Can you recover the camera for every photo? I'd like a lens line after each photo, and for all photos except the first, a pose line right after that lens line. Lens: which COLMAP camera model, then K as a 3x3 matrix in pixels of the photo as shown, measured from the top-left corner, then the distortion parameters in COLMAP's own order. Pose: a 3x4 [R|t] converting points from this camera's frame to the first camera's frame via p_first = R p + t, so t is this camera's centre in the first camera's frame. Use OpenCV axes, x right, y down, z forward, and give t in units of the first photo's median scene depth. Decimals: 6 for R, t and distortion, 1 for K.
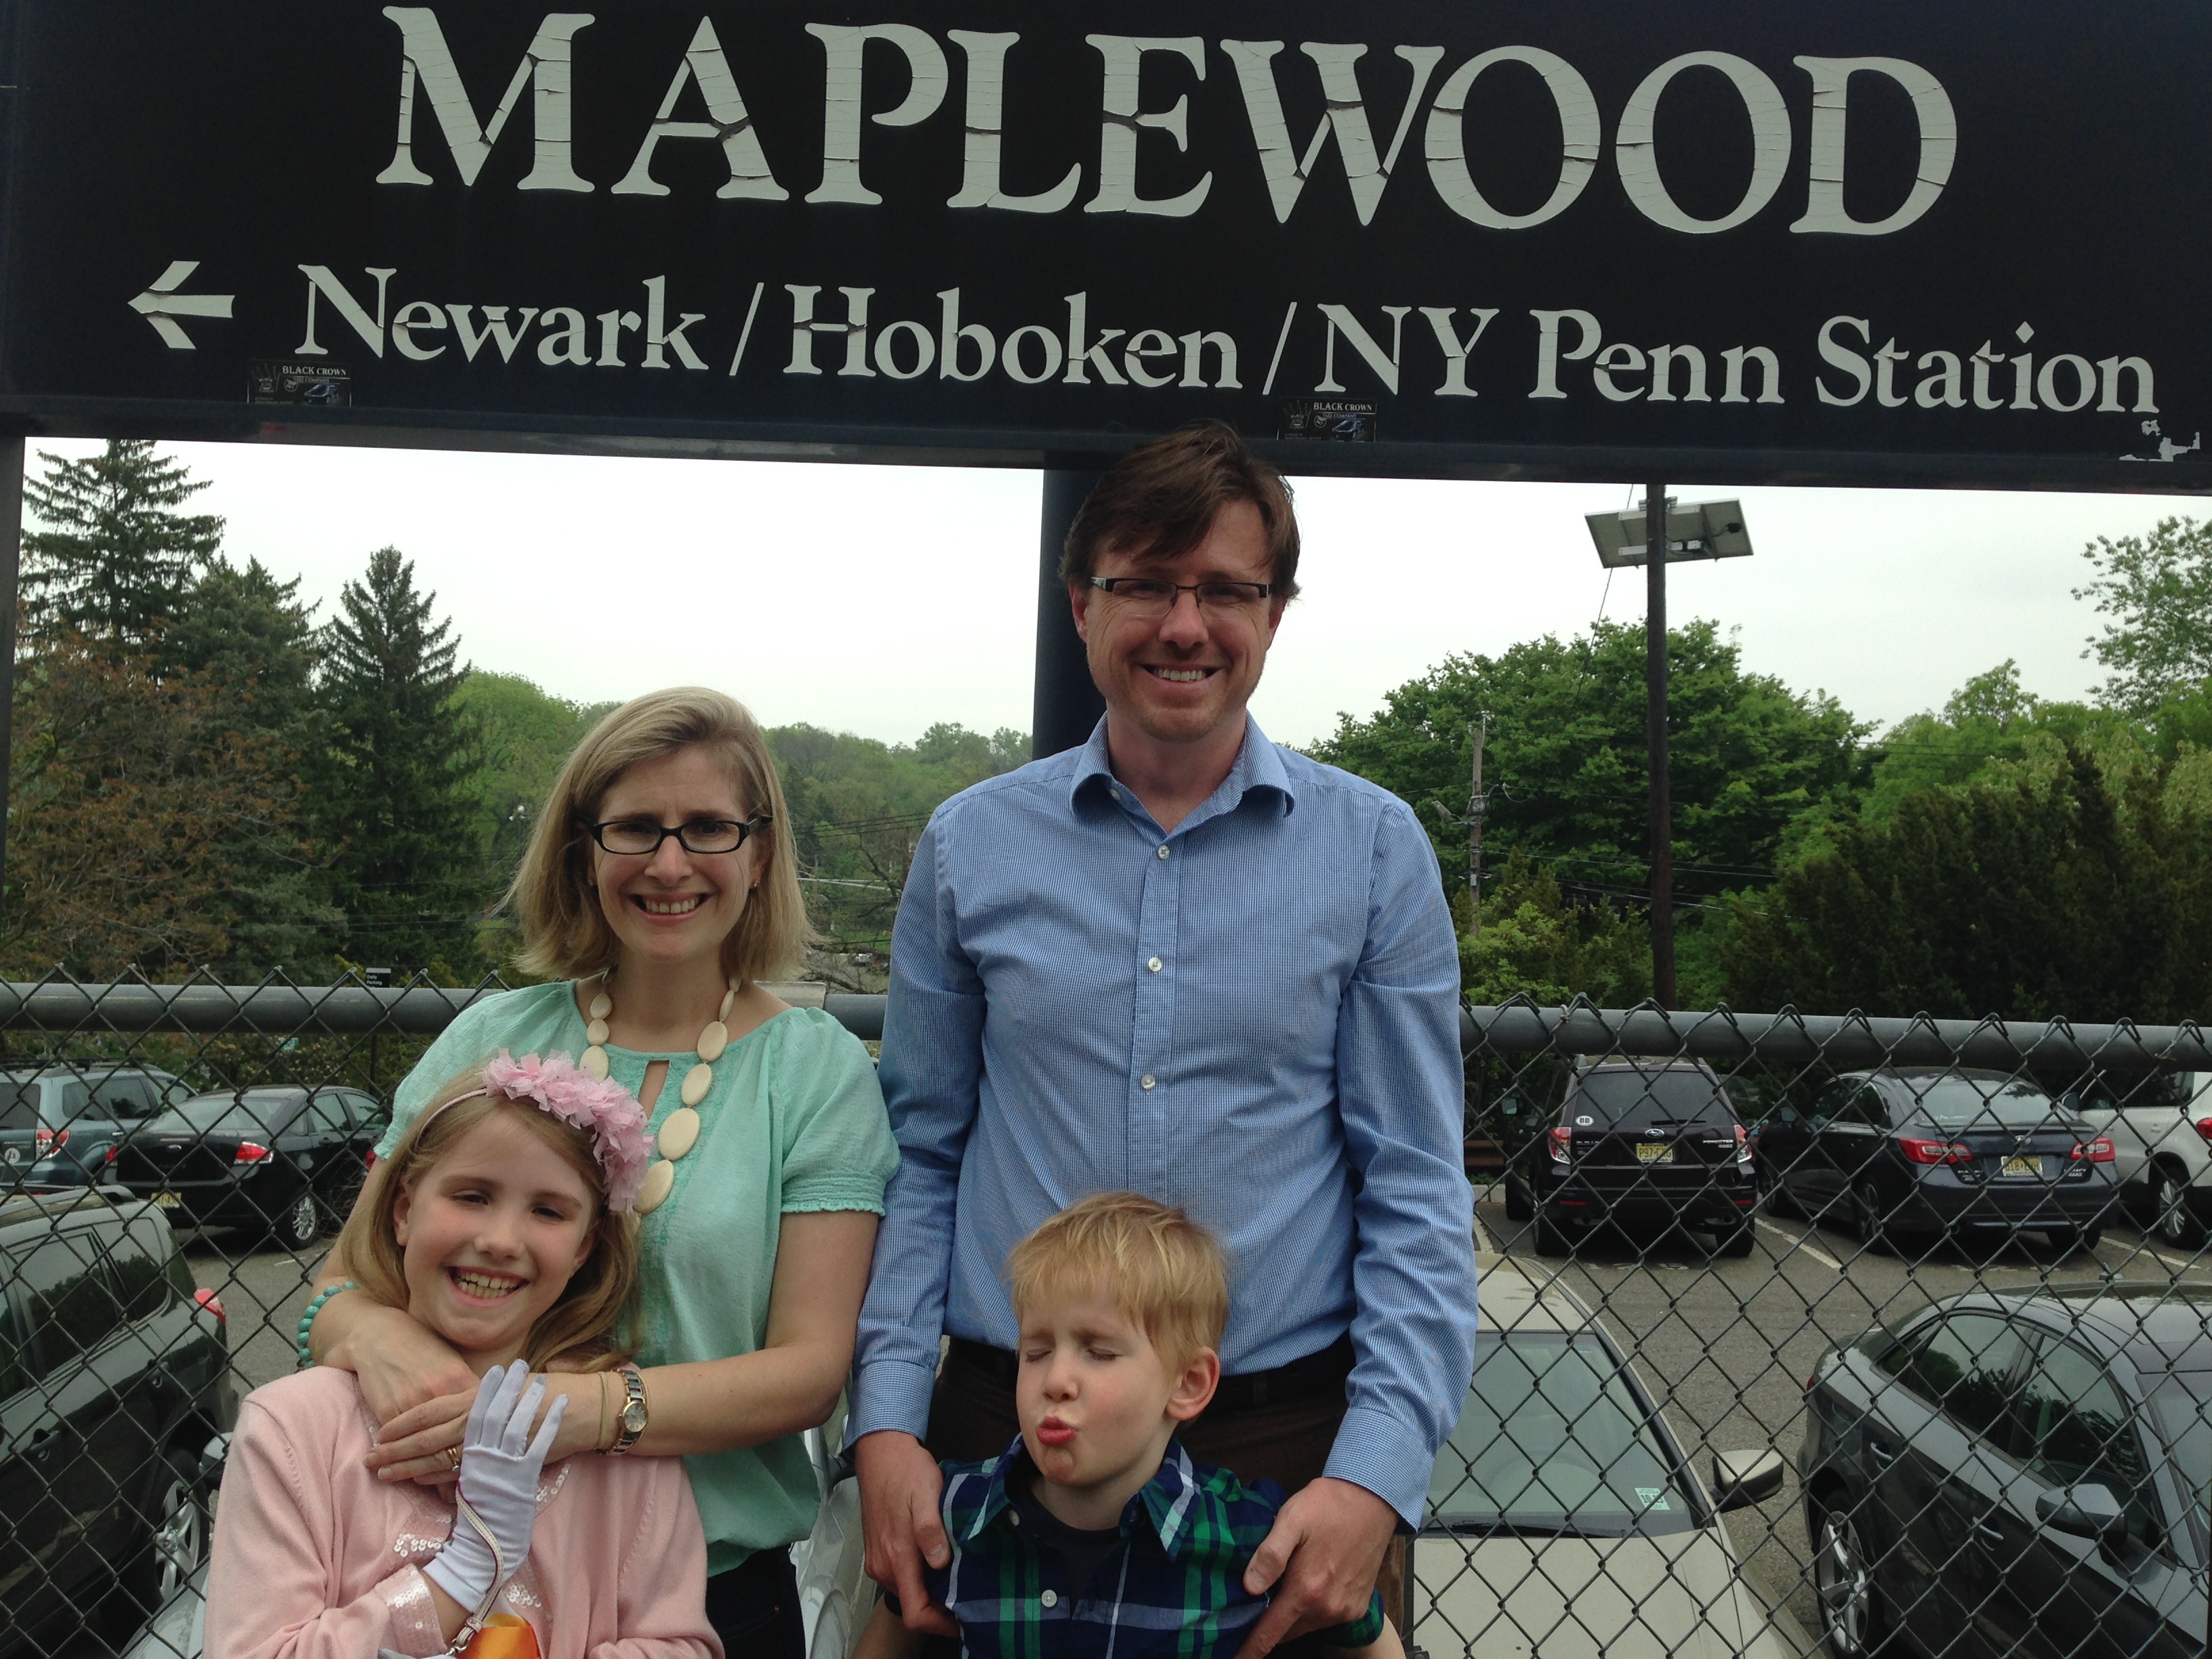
lens RADIAL K [[2115.8, 0, 1114.4], [0, 2115.8, 870.7], [0, 0, 1]] dist [0.017967, 0.000000]
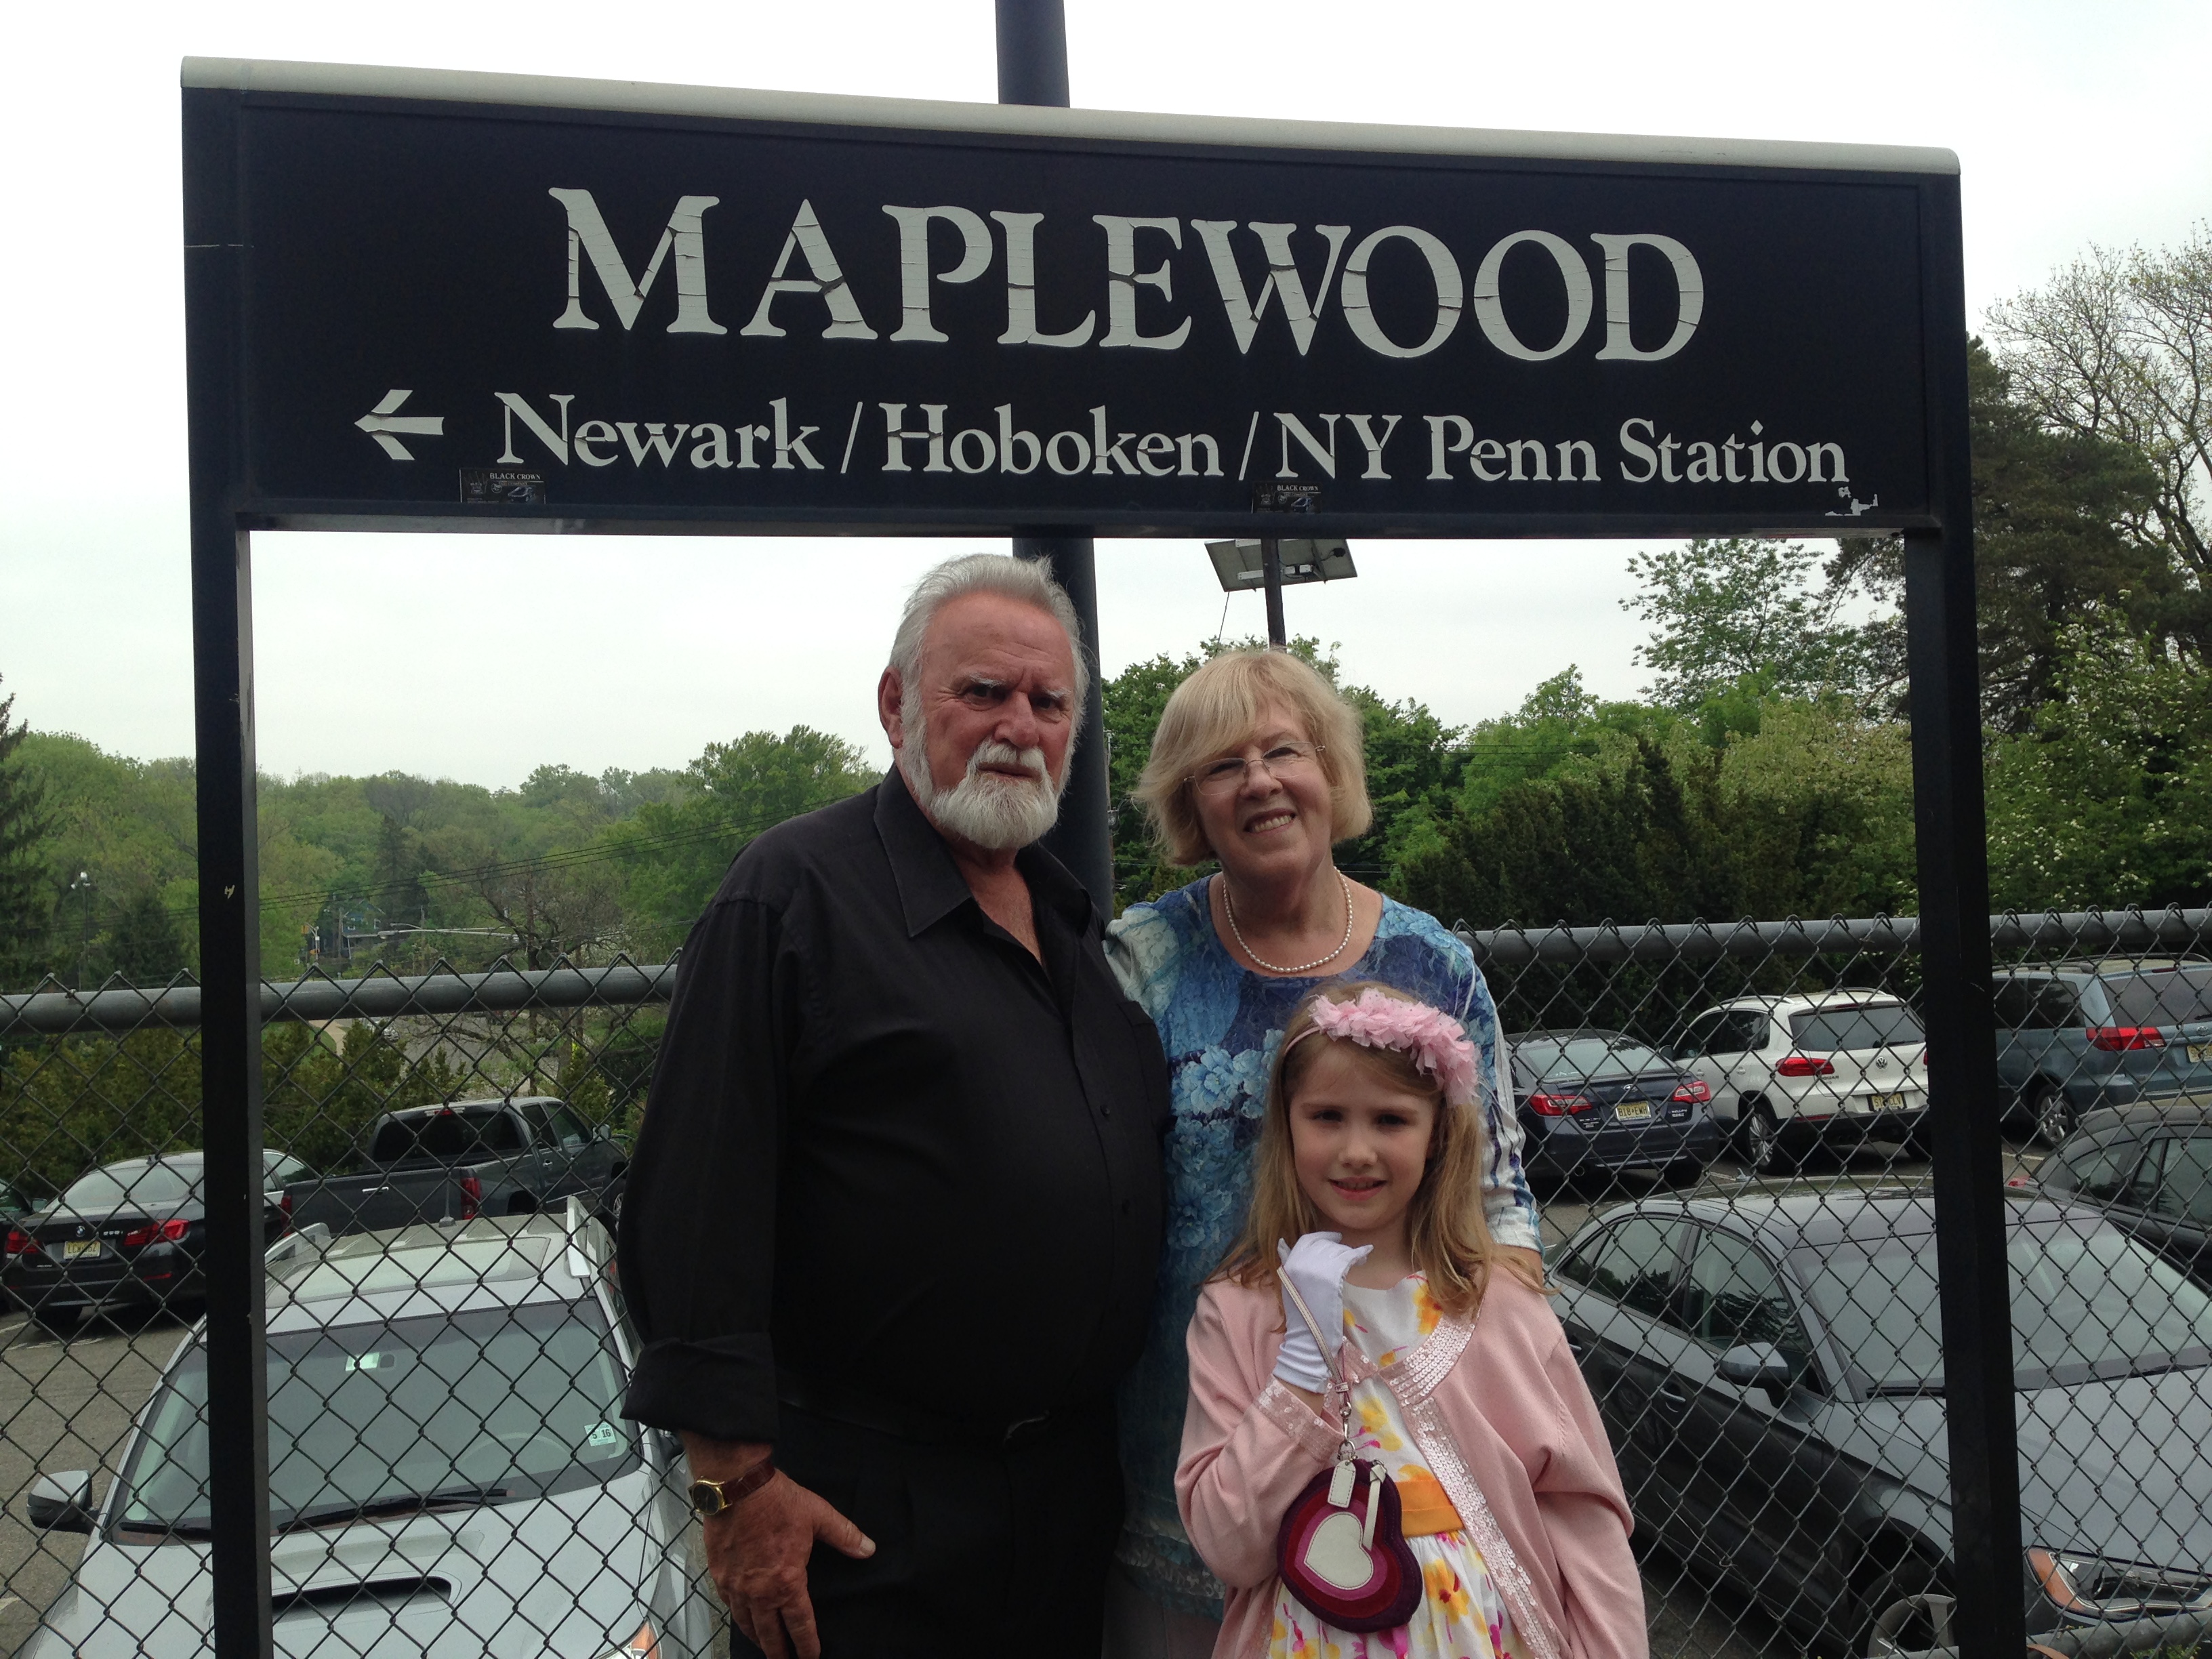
lens RADIAL K [[2115.8, 0, 1105.6], [0, 2115.8, 829.6], [0, 0, 1]] dist [0.017967, 0.000000]
pose [[0.980683, -0.048567, 0.189477, -0.277174], [0.054774, 0.998116, -0.027662, 0.029307], [-0.187776, 0.037506, 0.981495, -0.296115]]
